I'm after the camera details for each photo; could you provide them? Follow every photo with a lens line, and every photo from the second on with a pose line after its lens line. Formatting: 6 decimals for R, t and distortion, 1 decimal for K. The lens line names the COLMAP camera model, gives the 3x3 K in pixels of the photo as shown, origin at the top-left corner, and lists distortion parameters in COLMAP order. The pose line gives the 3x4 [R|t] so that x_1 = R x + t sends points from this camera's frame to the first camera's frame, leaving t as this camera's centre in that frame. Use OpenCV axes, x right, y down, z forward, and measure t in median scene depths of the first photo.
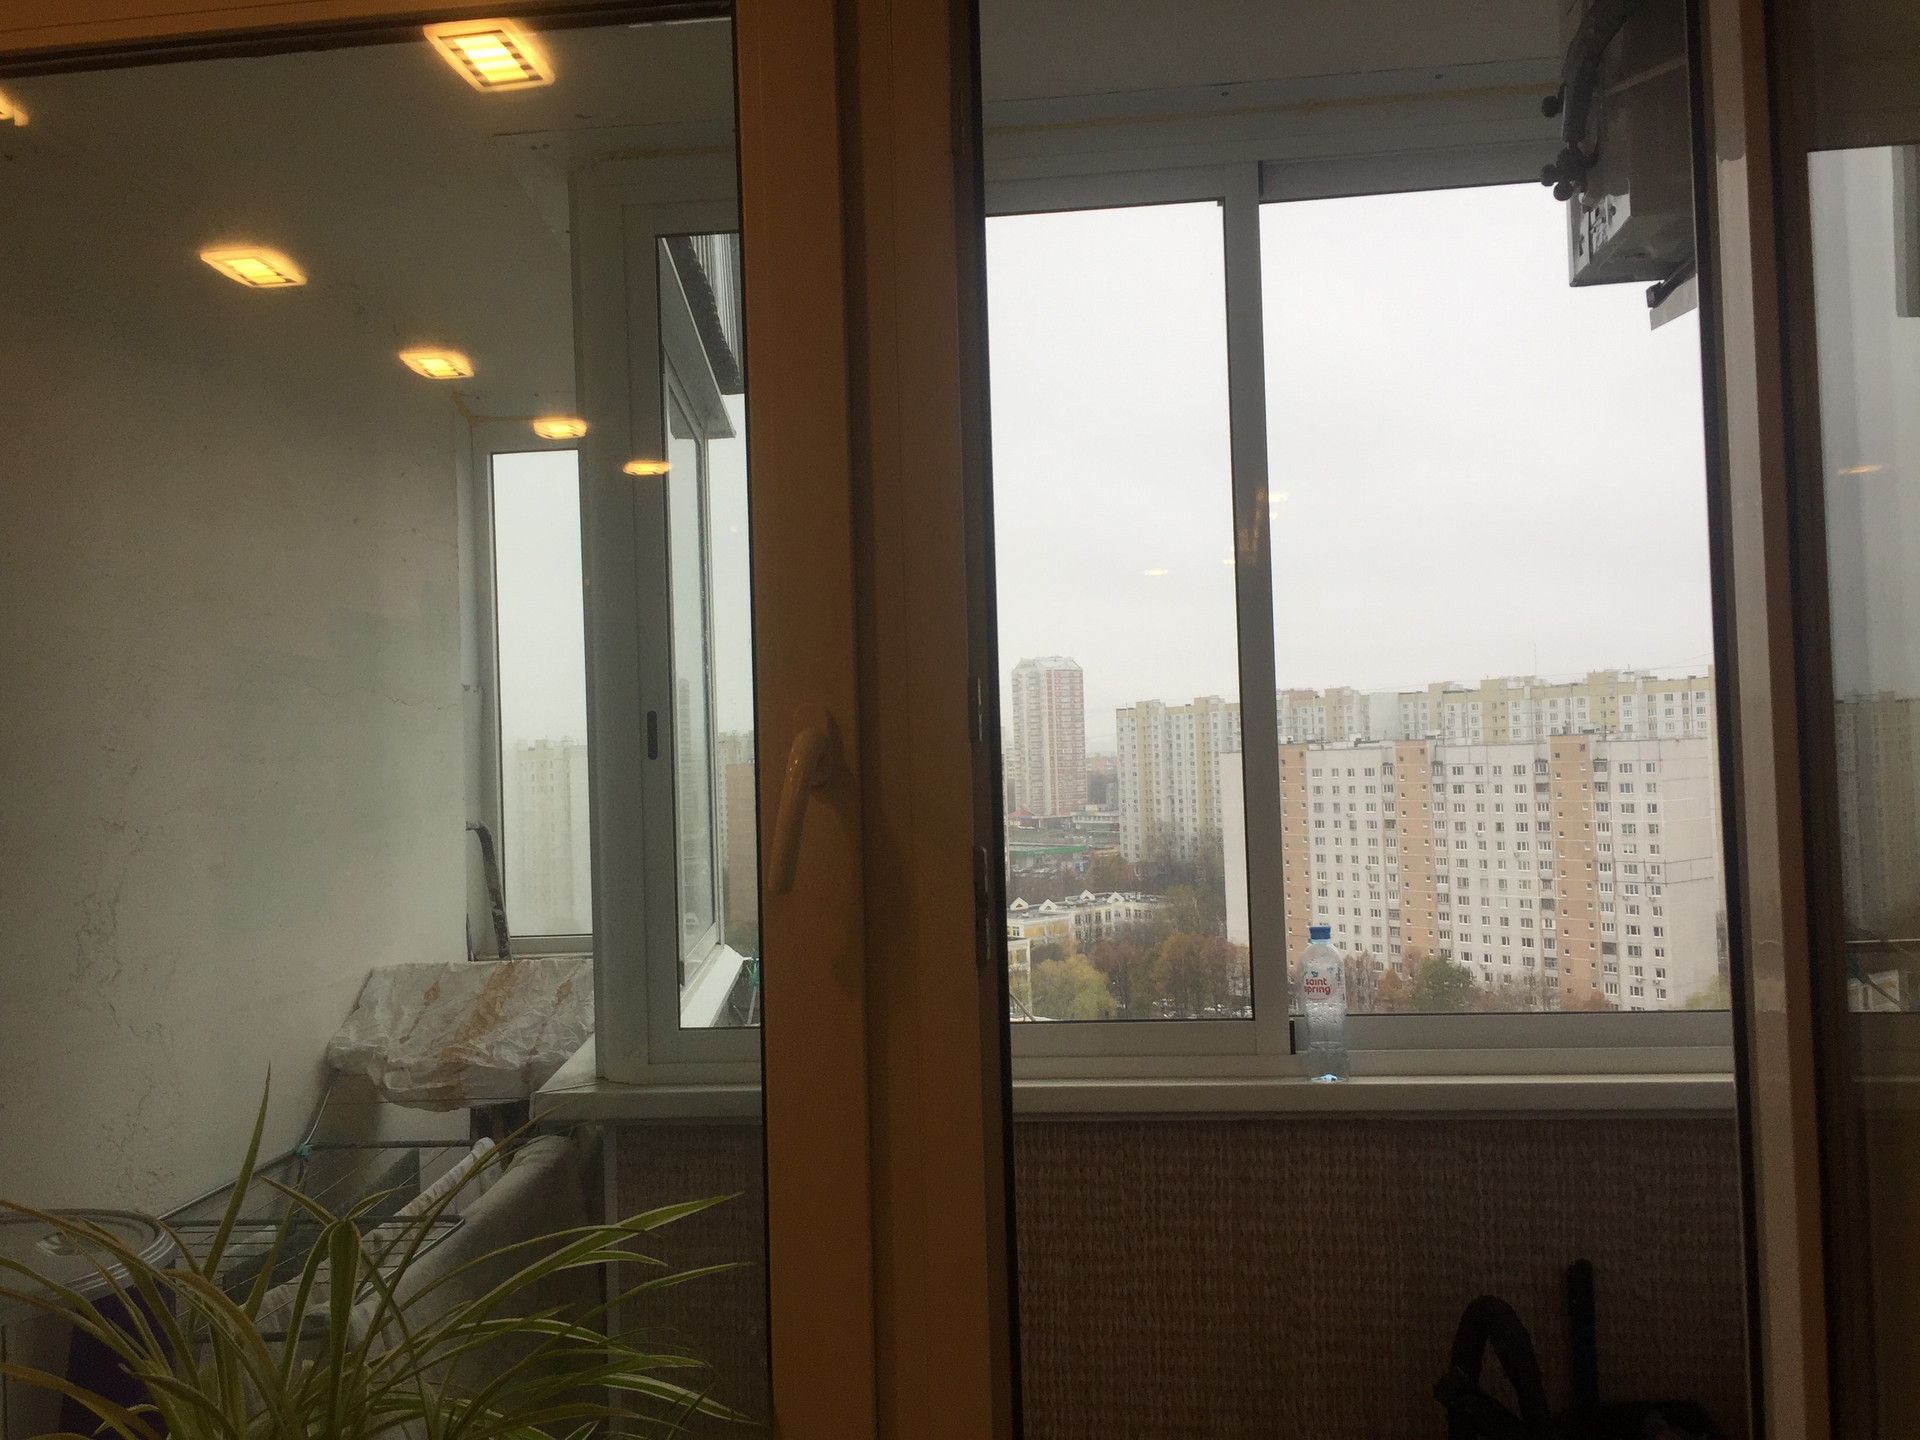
lens RADIAL K [[1628.3, 0, 957.7], [0, 1628.3, 718.2], [0, 0, 1]] dist [0.030343, -0.024371]
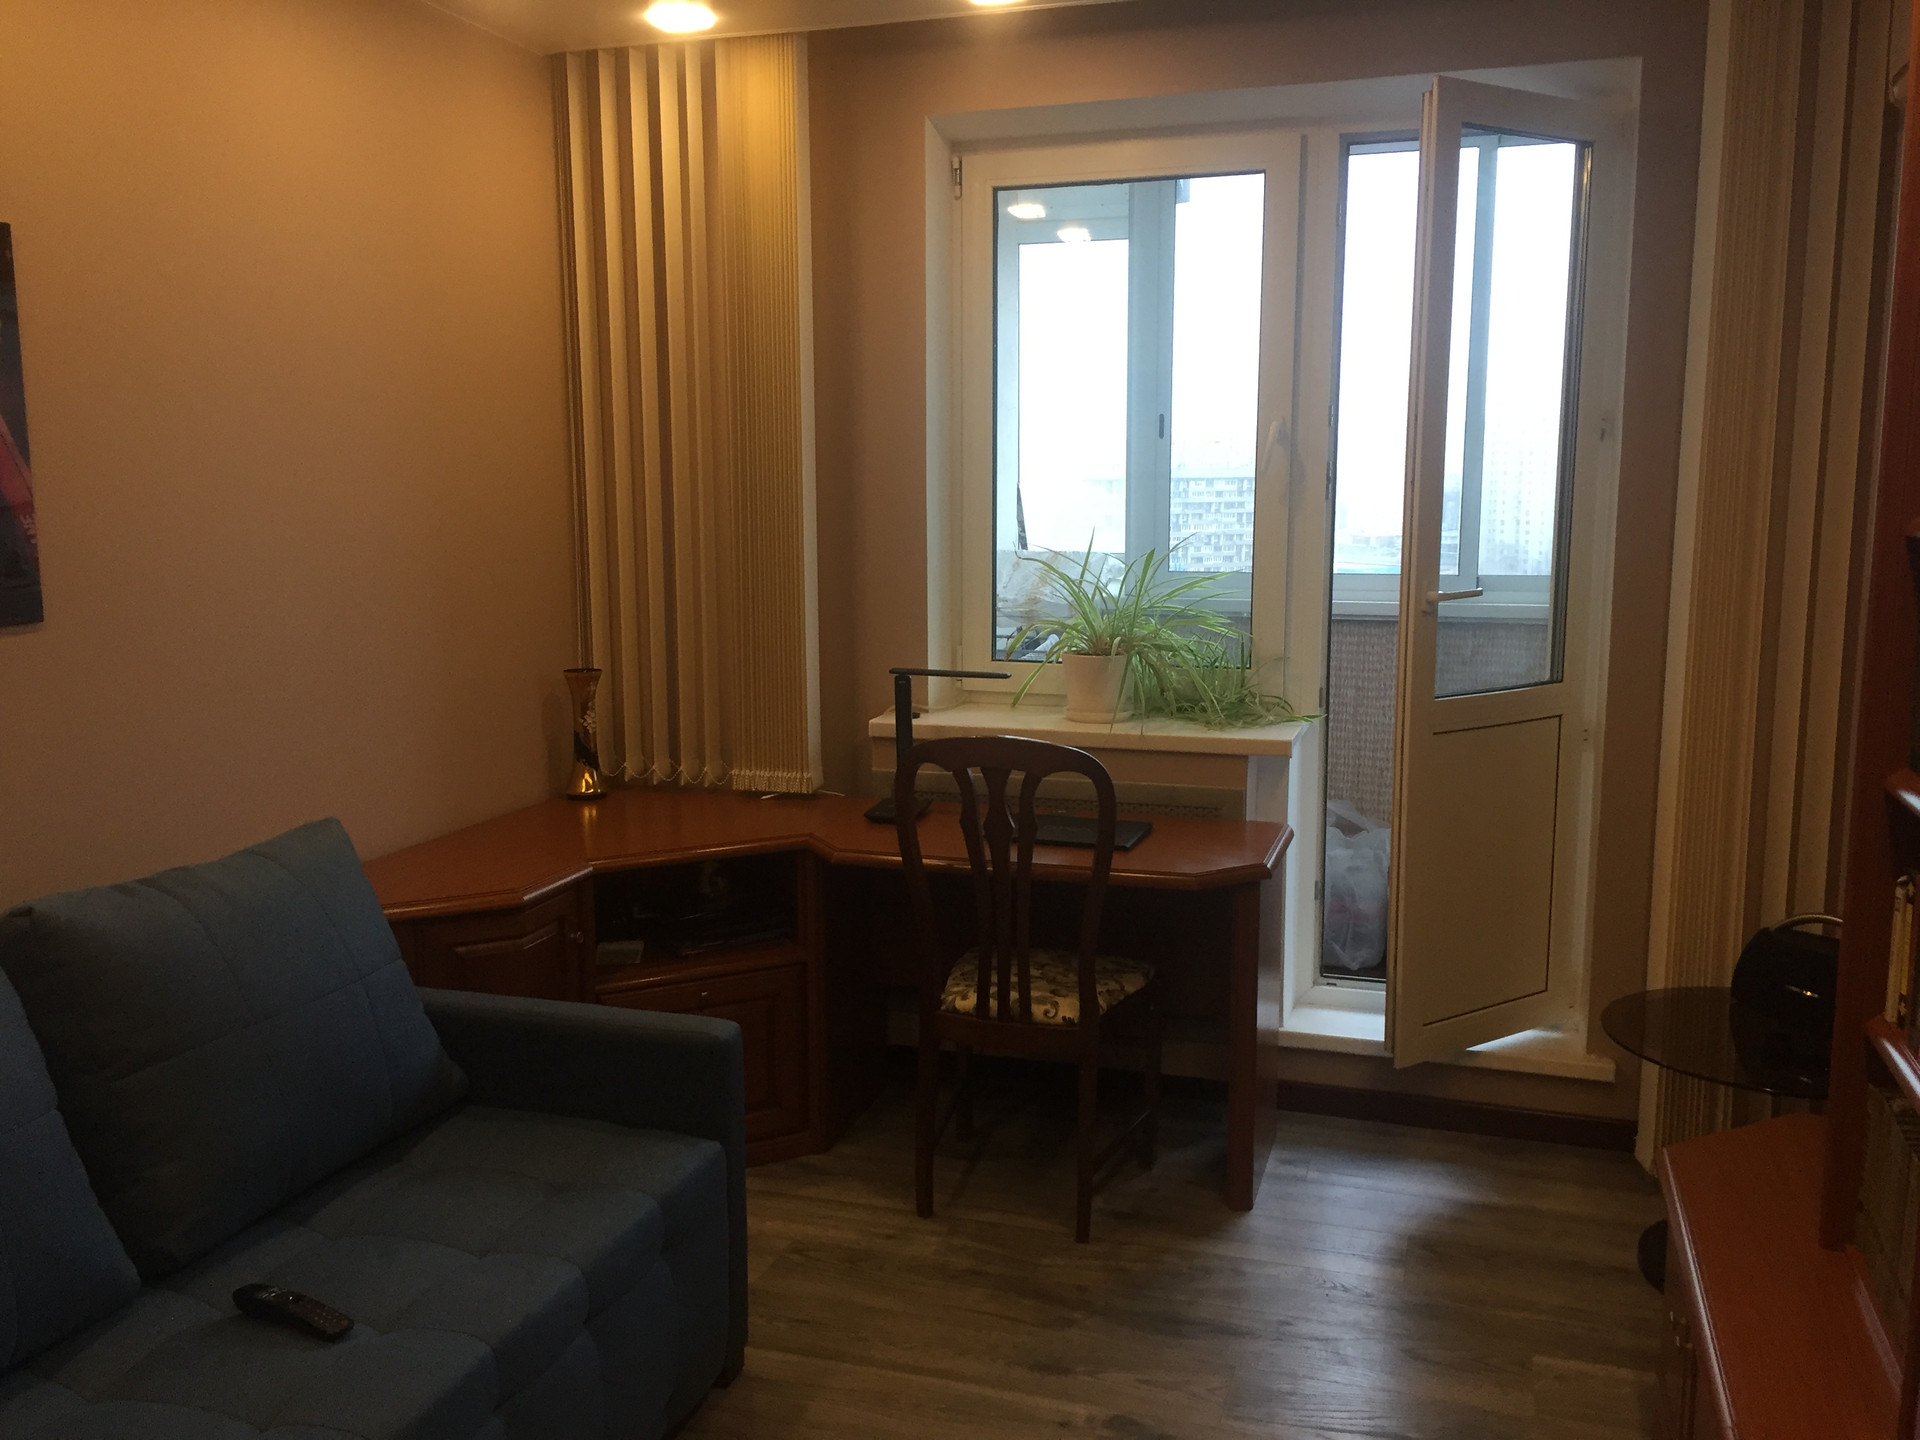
lens RADIAL K [[1628.3, 0, 959.7], [0, 1628.3, 729.6], [0, 0, 1]] dist [0.030343, -0.024371]
pose [[0.980216, 0.061057, -0.188281, -0.029417], [-0.025271, 0.982053, 0.186903, 0.008893], [0.196313, -0.178447, 0.964167, -1.060503]]
